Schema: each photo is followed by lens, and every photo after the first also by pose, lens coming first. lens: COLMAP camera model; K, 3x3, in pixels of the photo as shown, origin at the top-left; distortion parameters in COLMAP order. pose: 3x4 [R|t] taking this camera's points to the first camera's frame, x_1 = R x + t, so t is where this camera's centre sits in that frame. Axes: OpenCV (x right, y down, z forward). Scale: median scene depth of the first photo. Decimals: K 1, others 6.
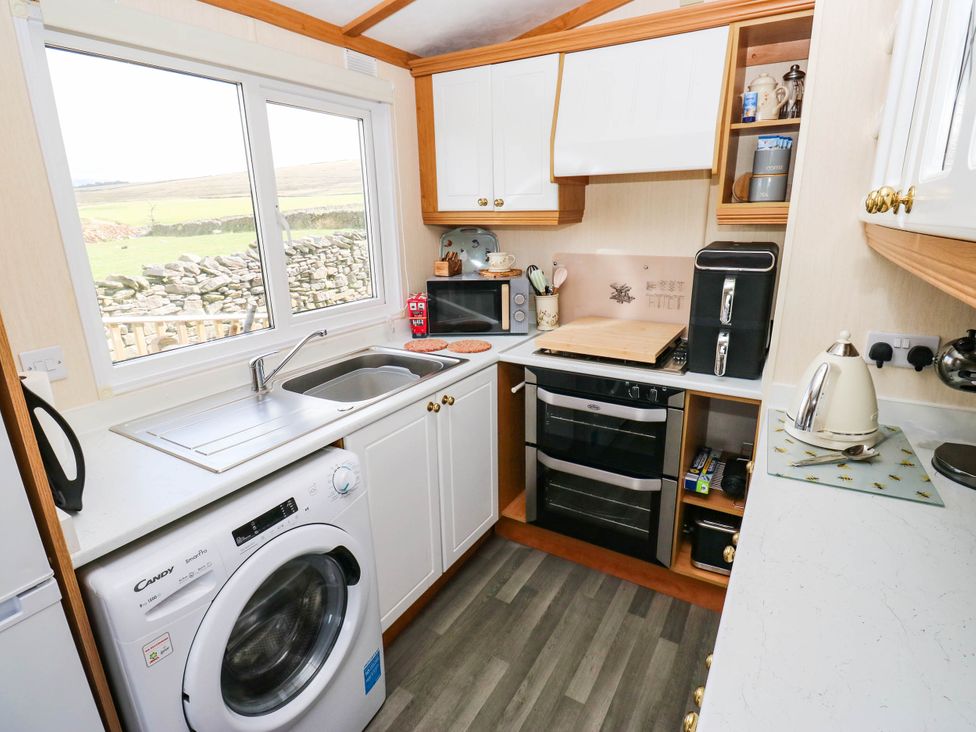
lens RADIAL K [[510.0, 0, 498.8], [0, 510.0, 359.5], [0, 0, 1]] dist [-0.003775, -0.000656]
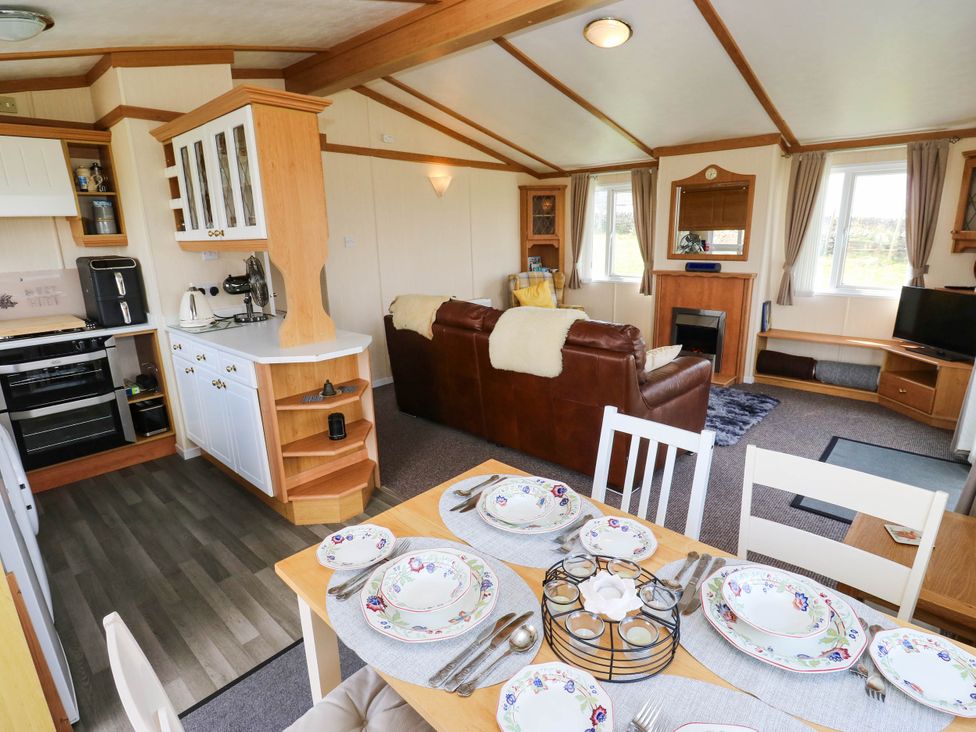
lens RADIAL K [[512.7, 0, 497.6], [0, 512.7, 354.8], [0, 0, 1]] dist [0.003858, -0.015109]
pose [[0.205273, -0.225110, 0.952464, -1.067753], [0.288451, 0.943876, 0.160914, 0.219717], [-0.935232, 0.241708, 0.258686, -0.714307]]
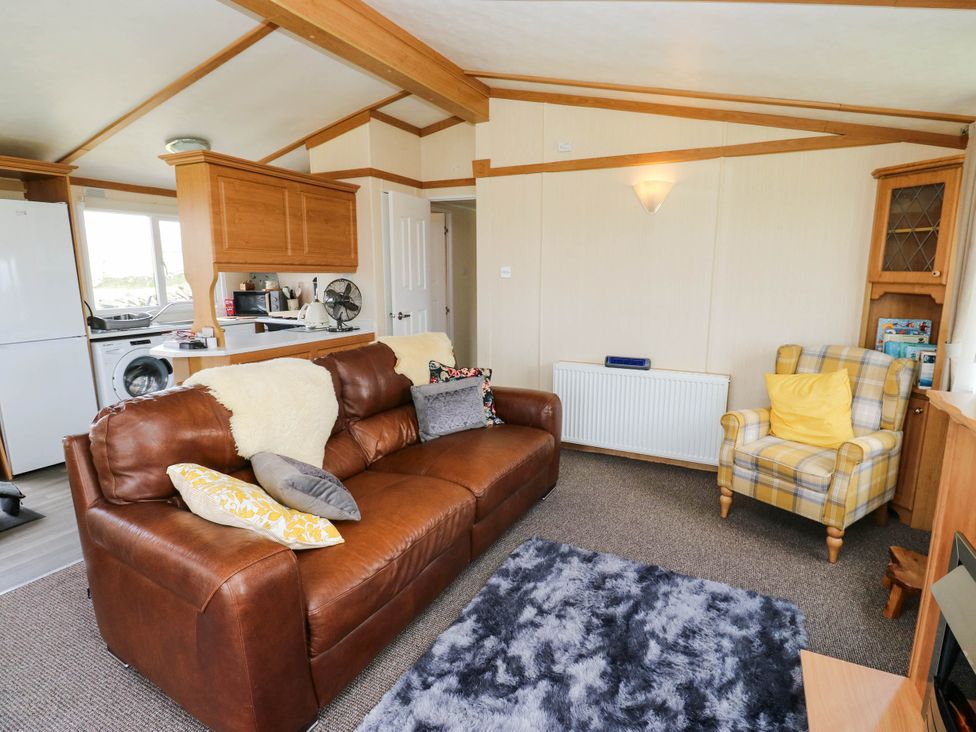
lens RADIAL K [[510.0, 0, 498.8], [0, 510.0, 359.5], [0, 0, 1]] dist [-0.003775, -0.000656]
pose [[0.997163, 0.001211, 0.075263, 1.116730], [0.006968, 0.994092, -0.108314, 0.518507], [-0.074950, 0.108531, 0.991264, -1.698642]]
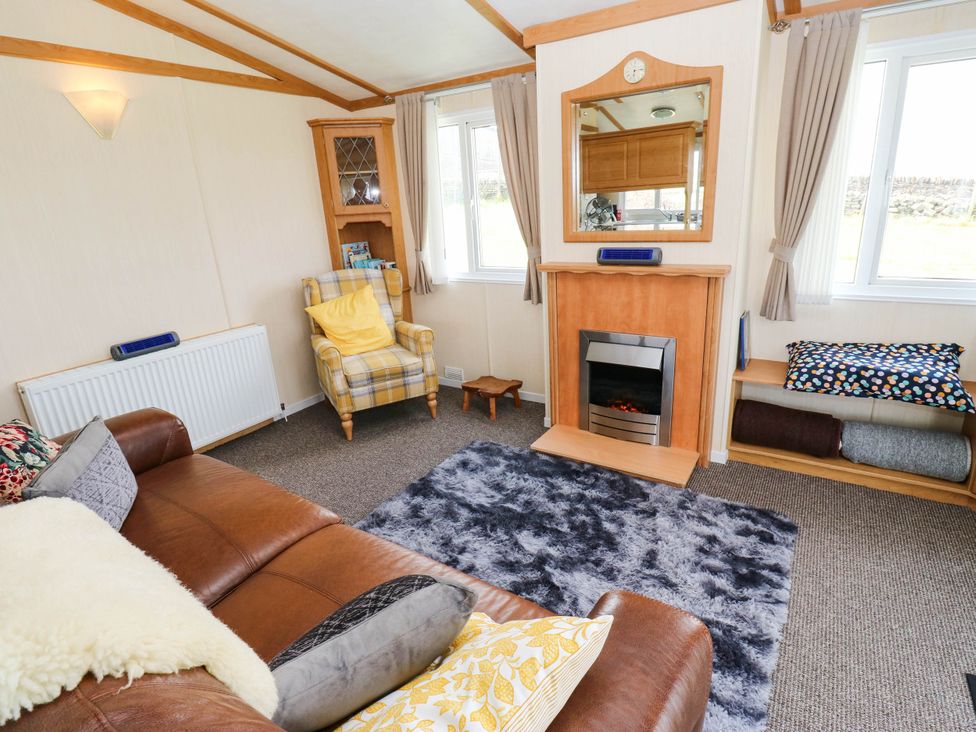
lens RADIAL K [[512.7, 0, 497.6], [0, 512.7, 354.8], [0, 0, 1]] dist [0.003858, -0.015109]
pose [[0.036728, -0.284774, 0.957891, 0.364023], [0.328475, 0.908717, 0.257561, 0.291613], [-0.943798, 0.305183, 0.126917, -0.889605]]
